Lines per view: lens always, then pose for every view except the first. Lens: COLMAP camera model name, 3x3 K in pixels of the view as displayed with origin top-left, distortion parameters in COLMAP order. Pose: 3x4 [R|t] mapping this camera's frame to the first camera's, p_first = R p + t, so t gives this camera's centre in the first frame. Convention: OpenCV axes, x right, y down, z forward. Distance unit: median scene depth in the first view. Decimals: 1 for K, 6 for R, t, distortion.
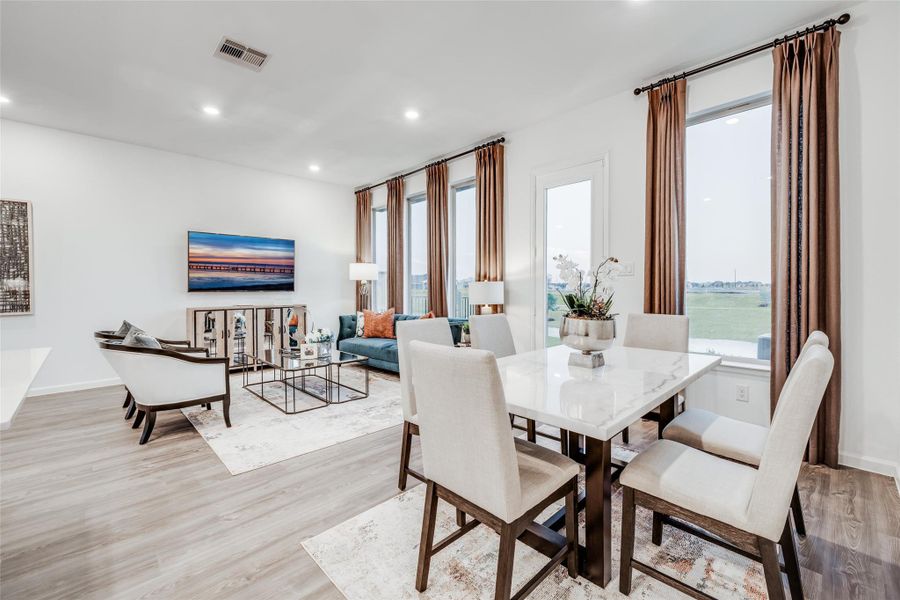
lens RADIAL K [[381.5, 0, 449.0], [0, 381.5, 295.2], [0, 0, 1]] dist [0.001068, 0.000746]
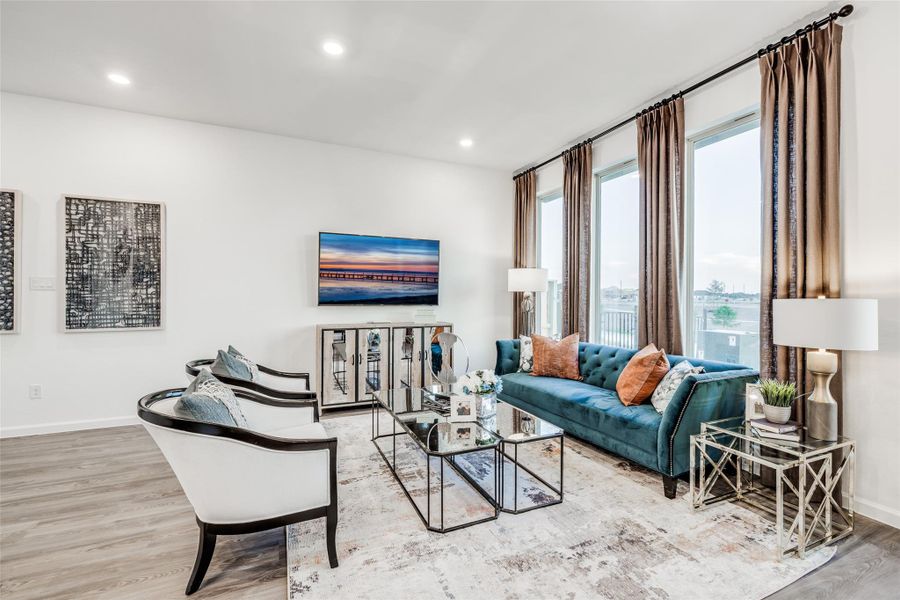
lens RADIAL K [[357.4, 0, 489.3], [0, 357.4, 295.2], [0, 0, 1]] dist [0.003516, 0.000244]
pose [[0.974083, 0.005575, -0.226121, -0.152716], [-0.010103, 0.999771, -0.018871, -0.020703], [0.225964, 0.020666, 0.973917, 0.342211]]
